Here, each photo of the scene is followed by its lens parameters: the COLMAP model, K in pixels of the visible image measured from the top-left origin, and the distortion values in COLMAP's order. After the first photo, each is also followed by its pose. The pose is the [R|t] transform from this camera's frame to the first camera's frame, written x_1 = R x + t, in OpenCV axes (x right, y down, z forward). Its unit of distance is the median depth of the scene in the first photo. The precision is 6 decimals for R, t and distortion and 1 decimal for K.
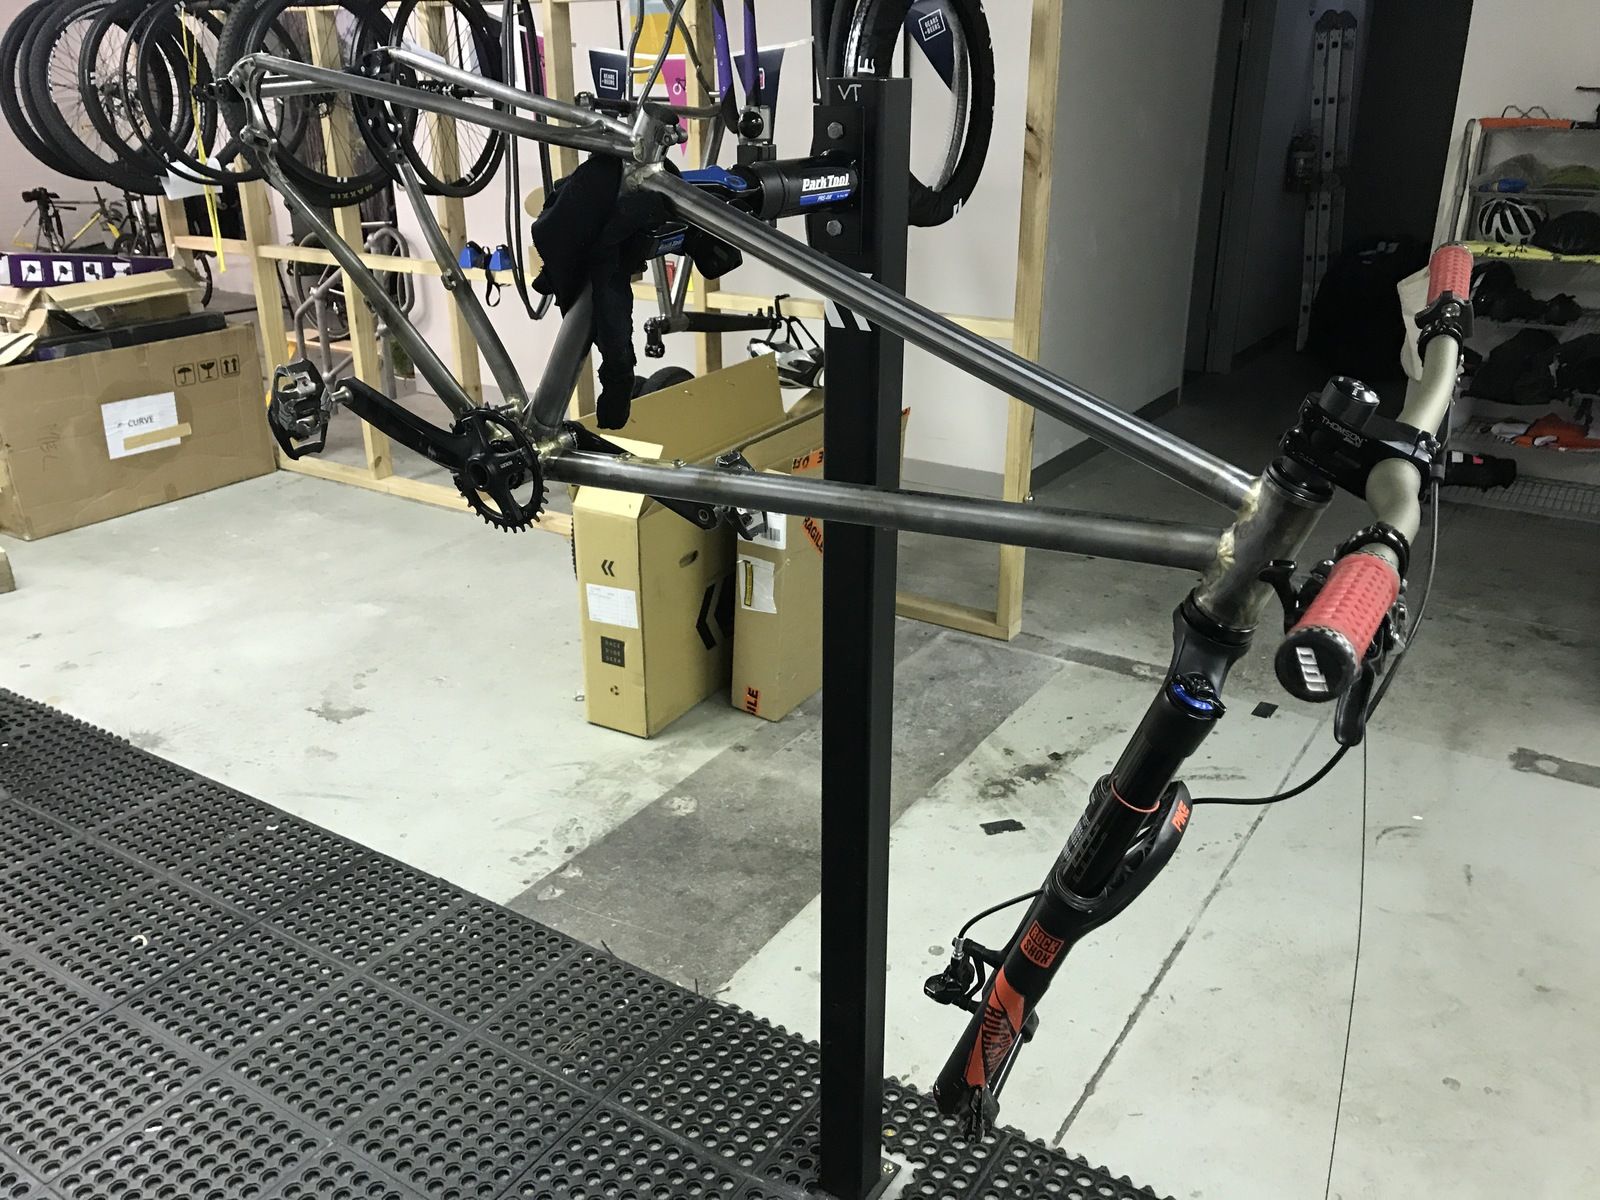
lens RADIAL K [[1317.0, 0, 796.7], [0, 1317.0, 602.5], [0, 0, 1]] dist [0.014739, 0.006658]
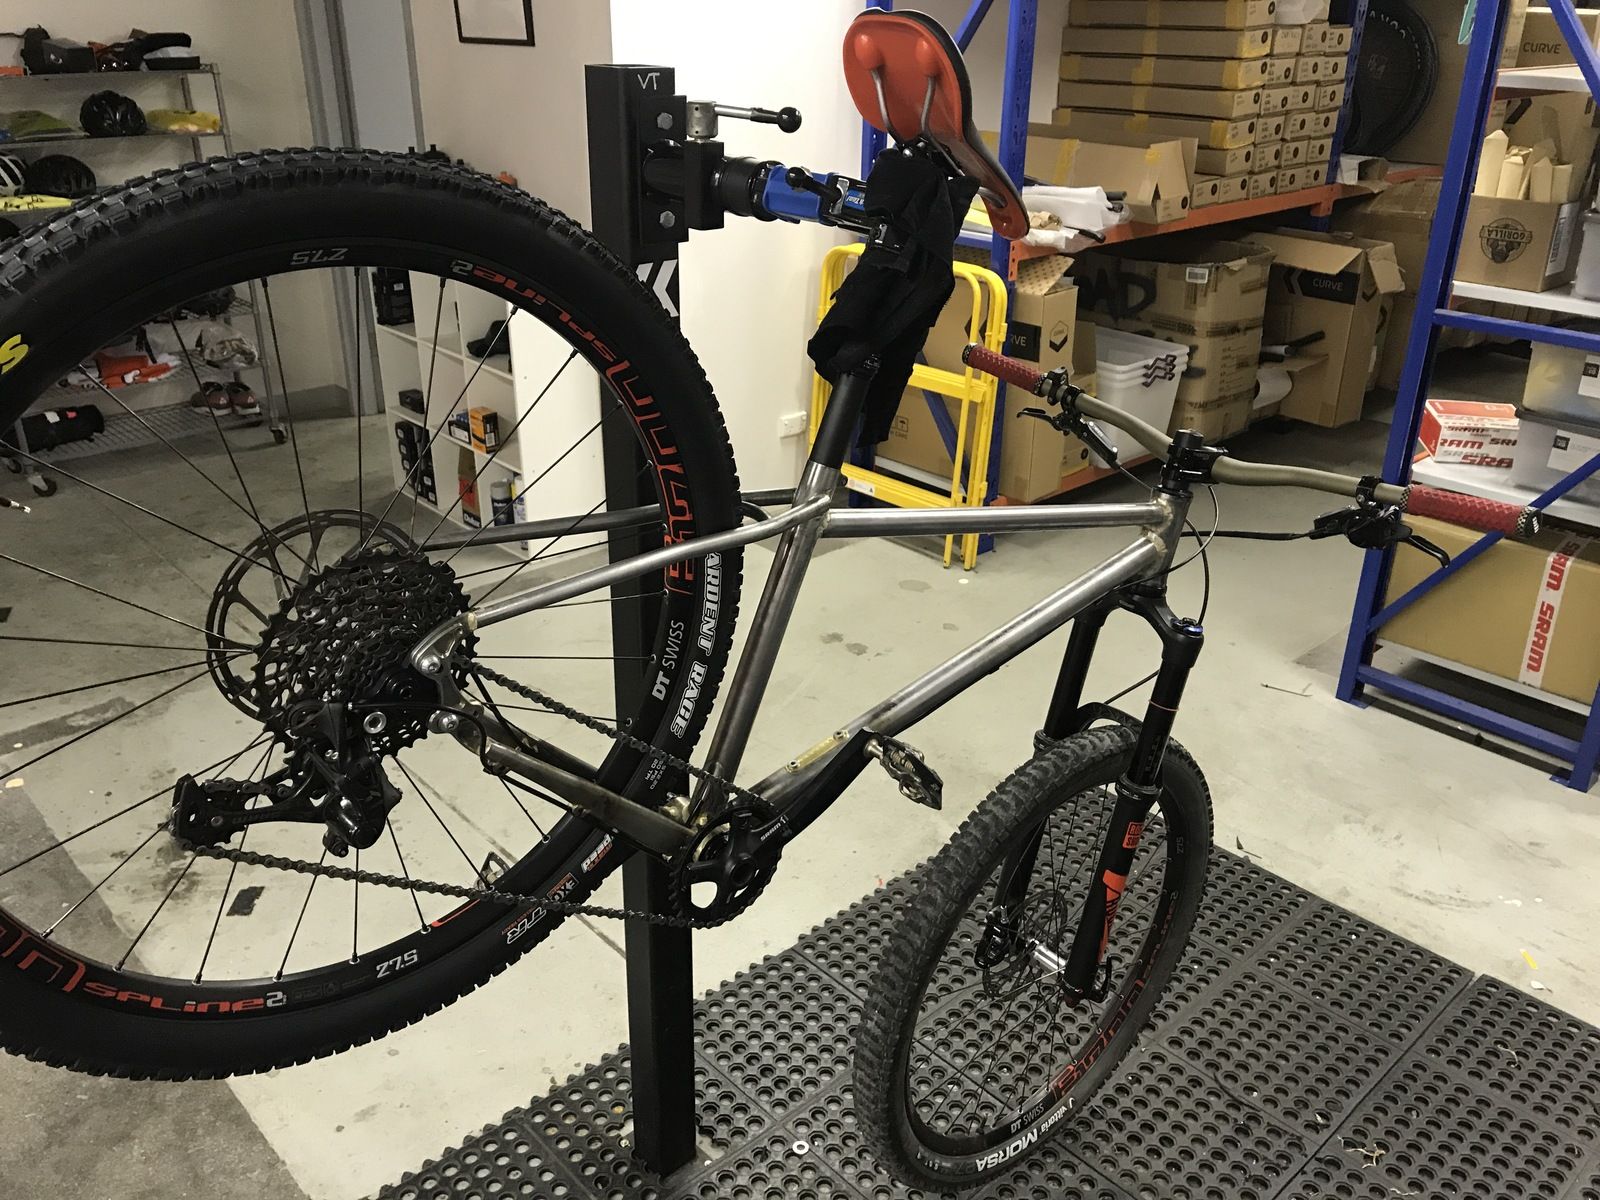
lens RADIAL K [[1306.5, 0, 796.1], [0, 1306.5, 594.6], [0, 0, 1]] dist [0.017835, -0.004736]
pose [[0.250493, -0.397655, 0.882680, -0.296714], [0.357506, 0.885299, 0.297380, -0.093881], [-0.899690, 0.241072, 0.363925, 0.200723]]
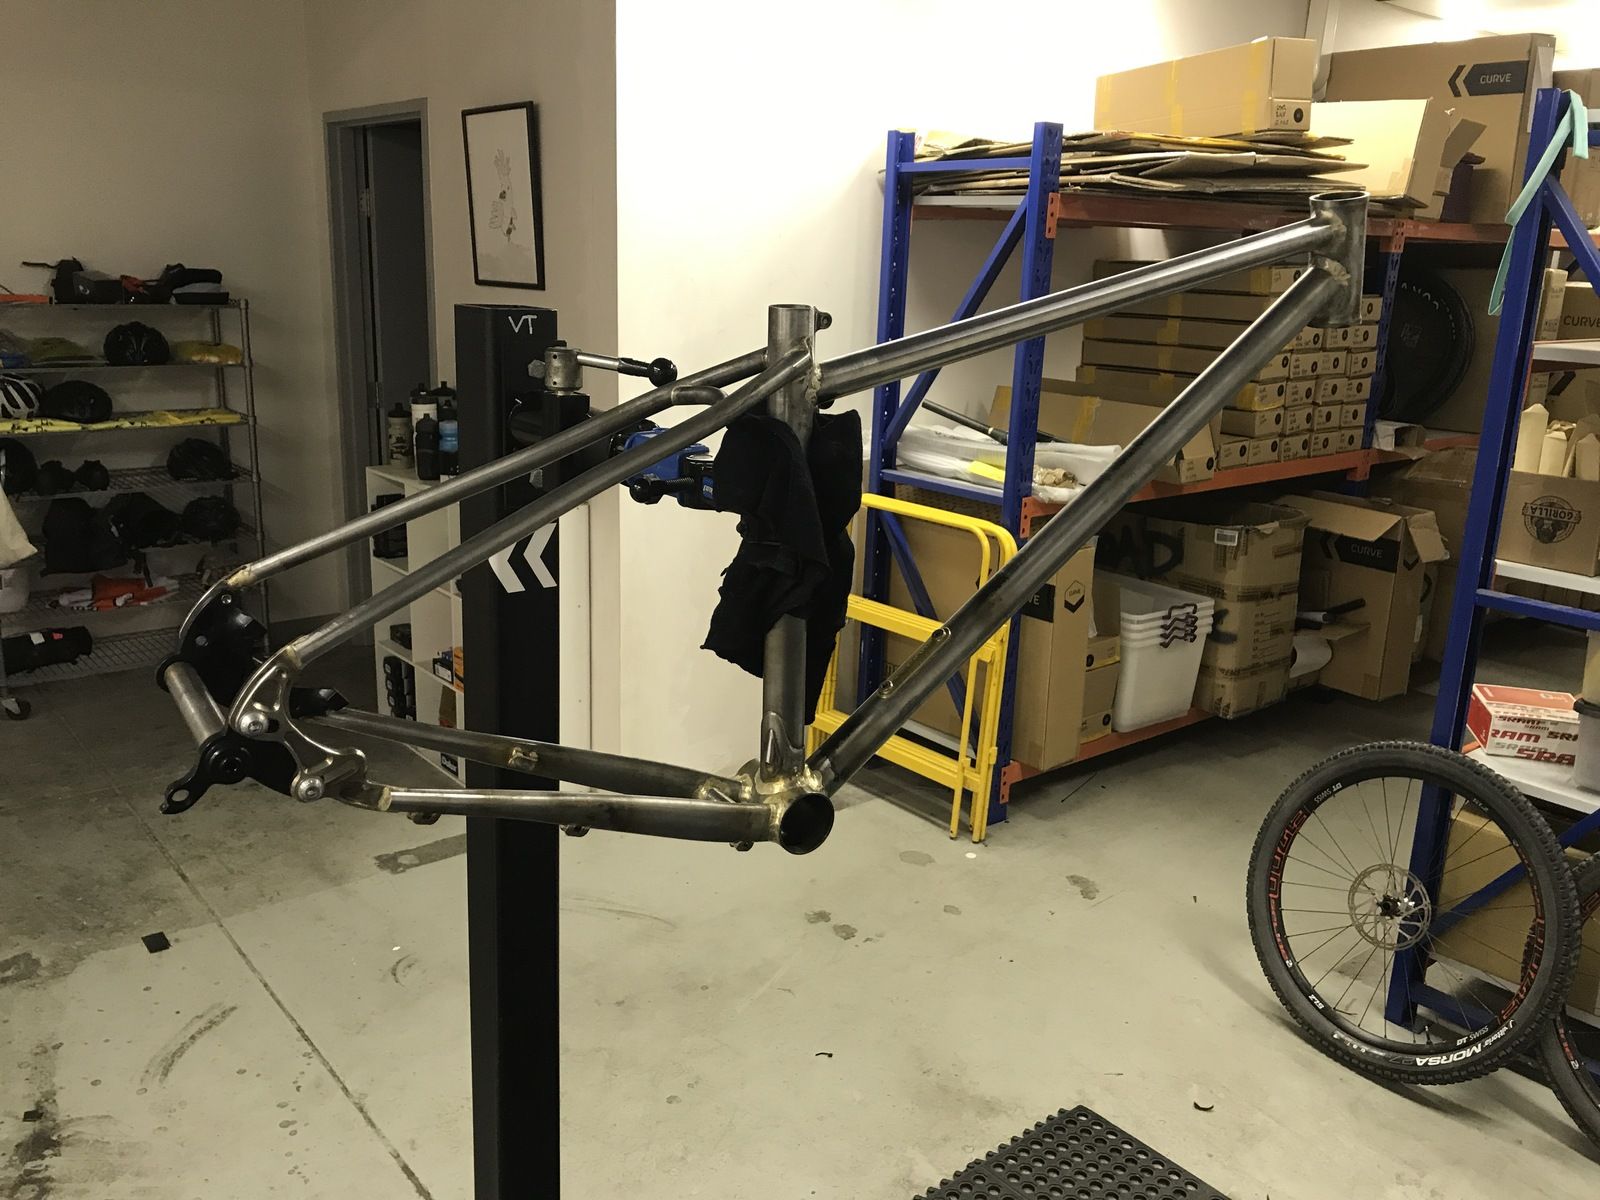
lens RADIAL K [[1317.0, 0, 796.7], [0, 1317.0, 602.5], [0, 0, 1]] dist [0.014739, 0.006658]
pose [[0.295158, -0.232092, 0.926831, -0.233404], [0.328317, 0.935616, 0.129737, -0.085311], [-0.897268, 0.266001, 0.352354, 0.185449]]
